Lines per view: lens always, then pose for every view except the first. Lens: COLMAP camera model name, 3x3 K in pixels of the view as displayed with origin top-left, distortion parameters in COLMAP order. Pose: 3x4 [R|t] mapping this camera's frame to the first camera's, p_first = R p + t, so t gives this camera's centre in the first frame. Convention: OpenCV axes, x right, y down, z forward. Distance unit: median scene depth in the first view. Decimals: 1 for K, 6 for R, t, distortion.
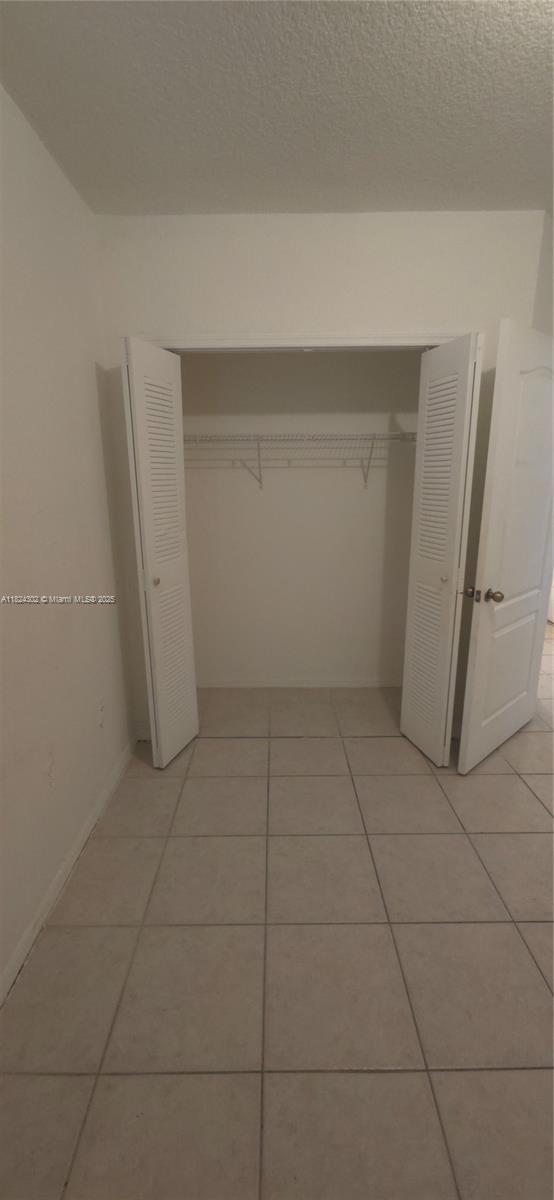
lens RADIAL K [[487.6, 0, 270.8], [0, 487.6, 599.0], [0, 0, 1]] dist [0.000354, -0.000207]
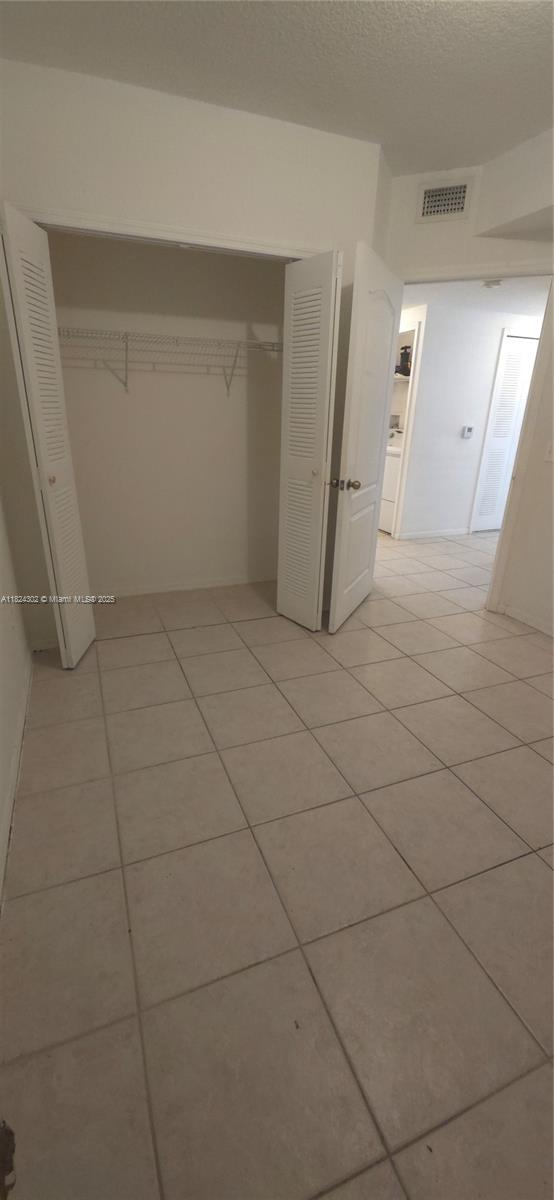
lens RADIAL K [[489.2, 0, 273.6], [0, 489.2, 598.5], [0, 0, 1]] dist [0.000176, -0.000586]
pose [[0.928691, -0.107246, 0.355009, -0.180007], [0.058956, 0.987794, 0.144178, 0.078120], [-0.366138, -0.112967, 0.923678, -0.095423]]
